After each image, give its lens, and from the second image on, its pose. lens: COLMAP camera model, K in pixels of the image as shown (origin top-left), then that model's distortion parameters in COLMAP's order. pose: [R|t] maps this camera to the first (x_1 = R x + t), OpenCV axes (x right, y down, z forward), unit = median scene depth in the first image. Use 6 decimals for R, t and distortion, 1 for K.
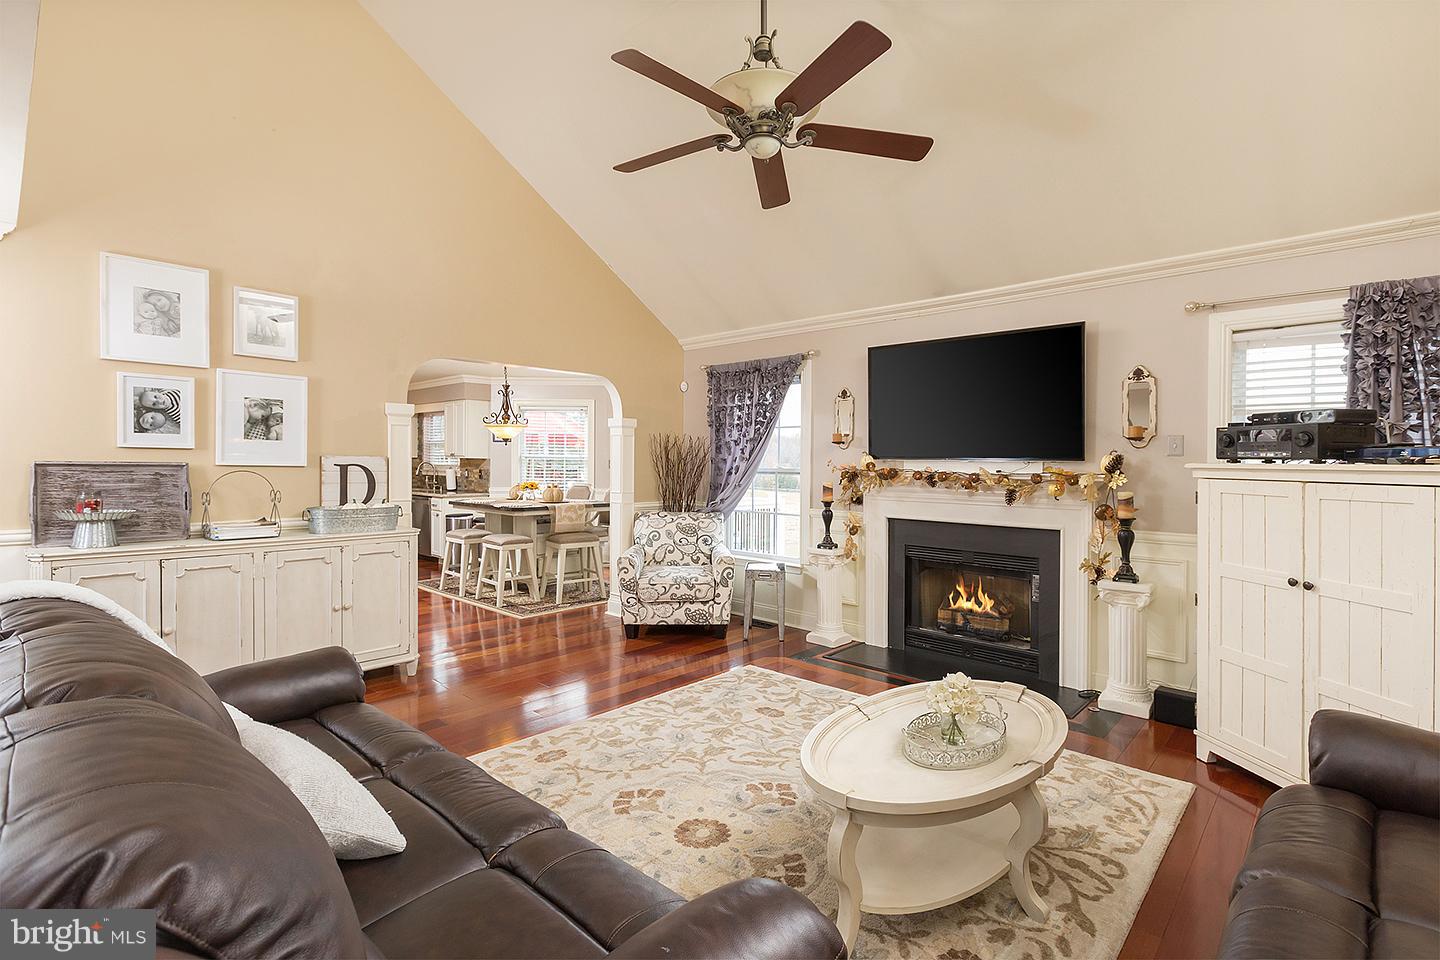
lens RADIAL K [[665.1, 0, 749.4], [0, 665.1, 457.1], [0, 0, 1]] dist [-0.001335, 0.000003]
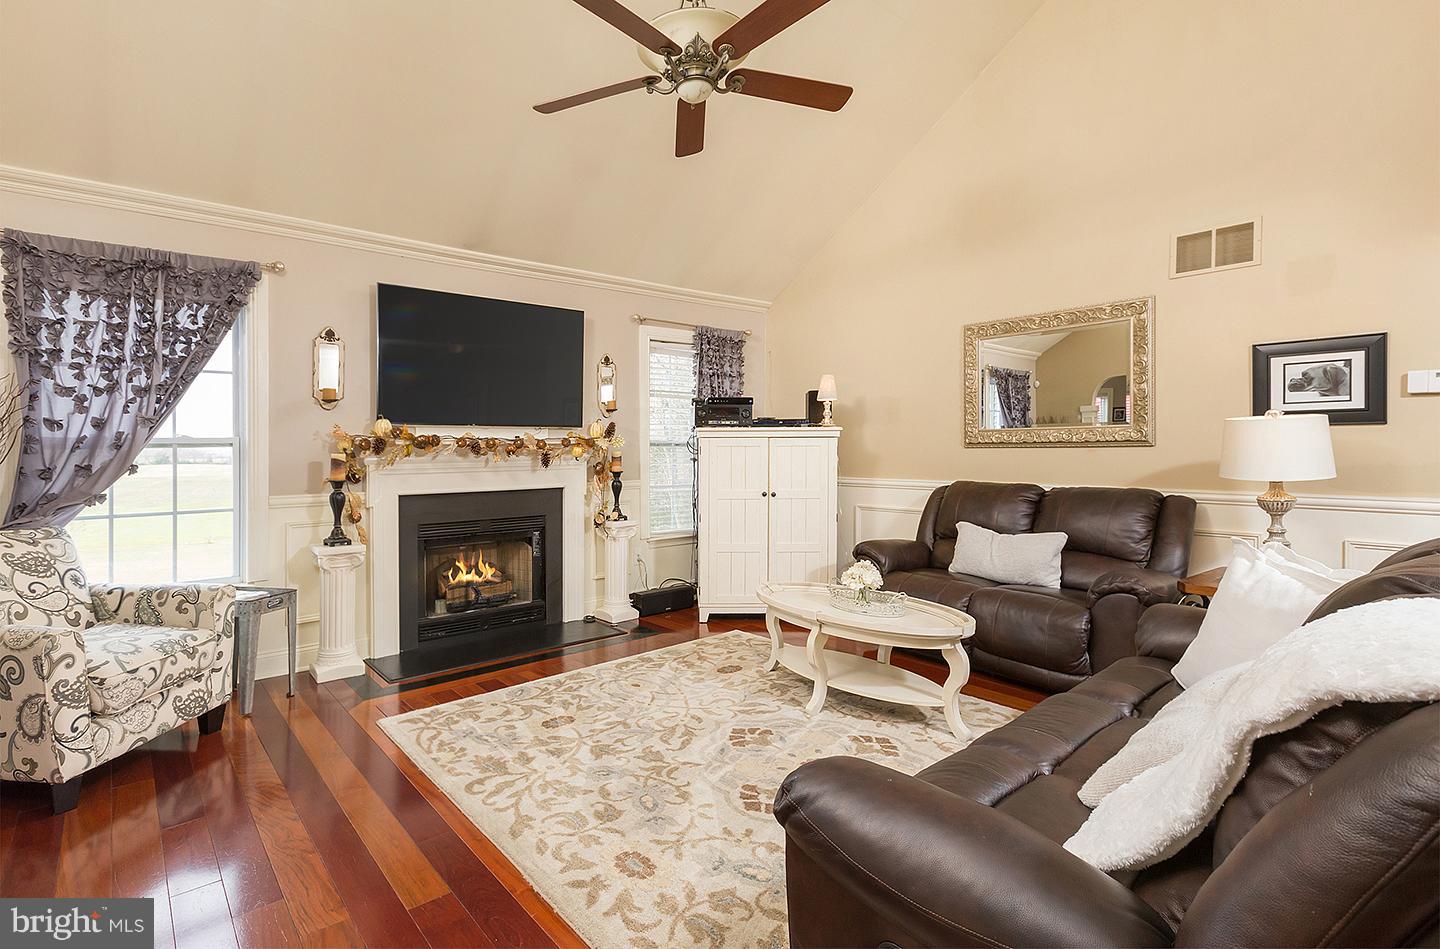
lens RADIAL K [[690.0, 0, 689.2], [0, 690.0, 446.0], [0, 0, 1]] dist [-0.015043, -0.000037]
pose [[0.151667, -0.014242, 0.988329, -0.720201], [0.000092, 0.999896, 0.014394, 0.021827], [-0.988432, -0.002092, 0.151653, 0.641431]]
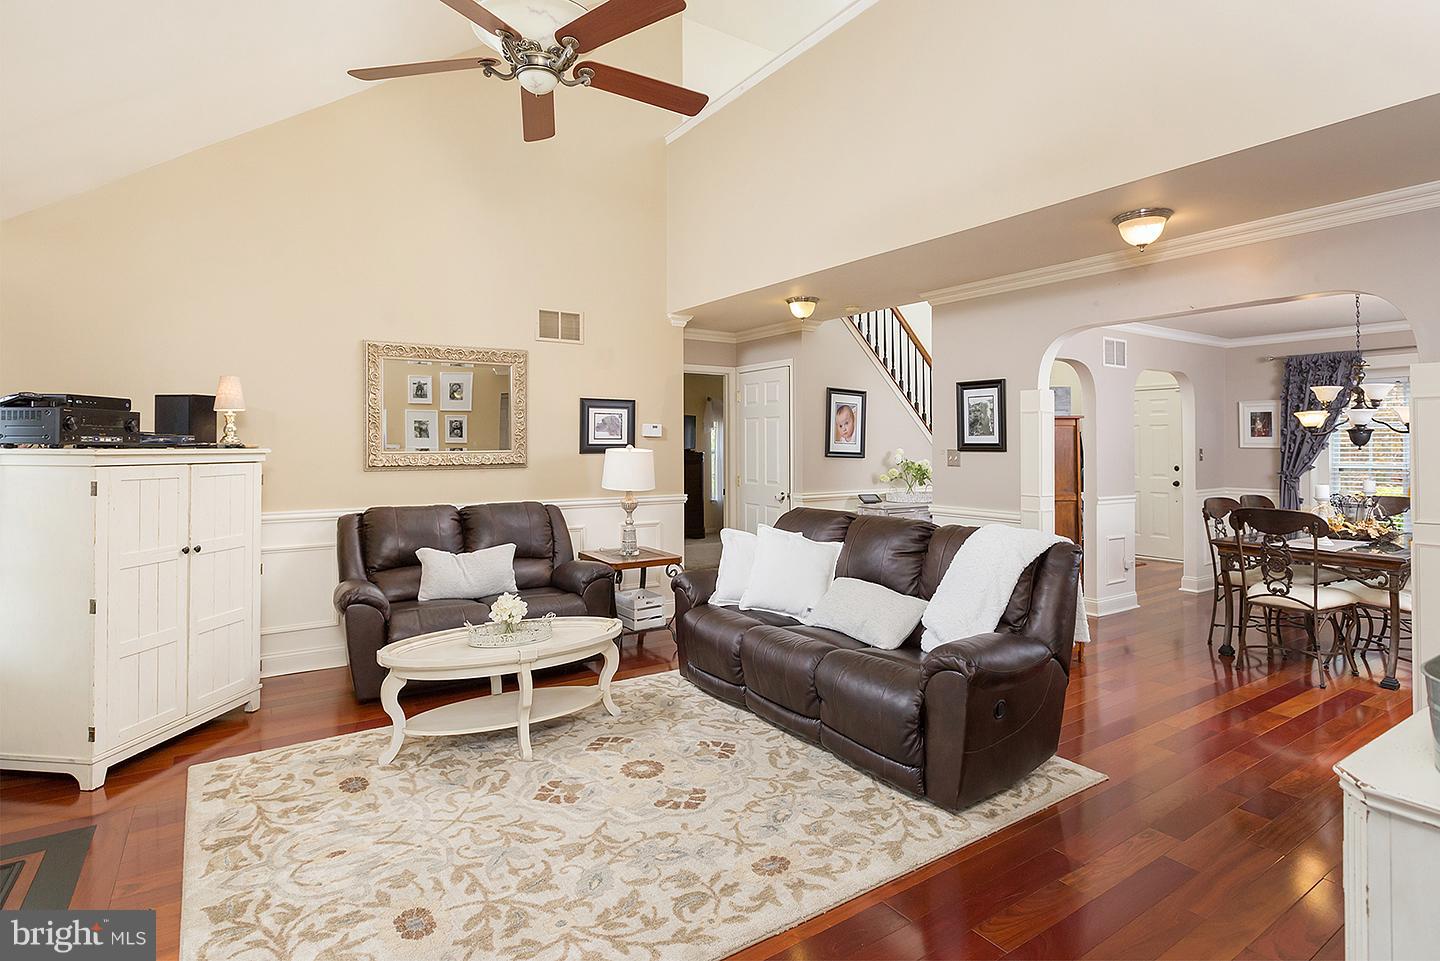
lens RADIAL K [[736.3, 0, 725.5], [0, 736.3, 424.2], [0, 0, 1]] dist [0.000006, -0.000994]
pose [[-0.963011, -0.018357, 0.268837, -0.357401], [-0.020279, 0.999785, -0.004376, -0.049619], [-0.268699, -0.009666, -0.963176, 1.407129]]
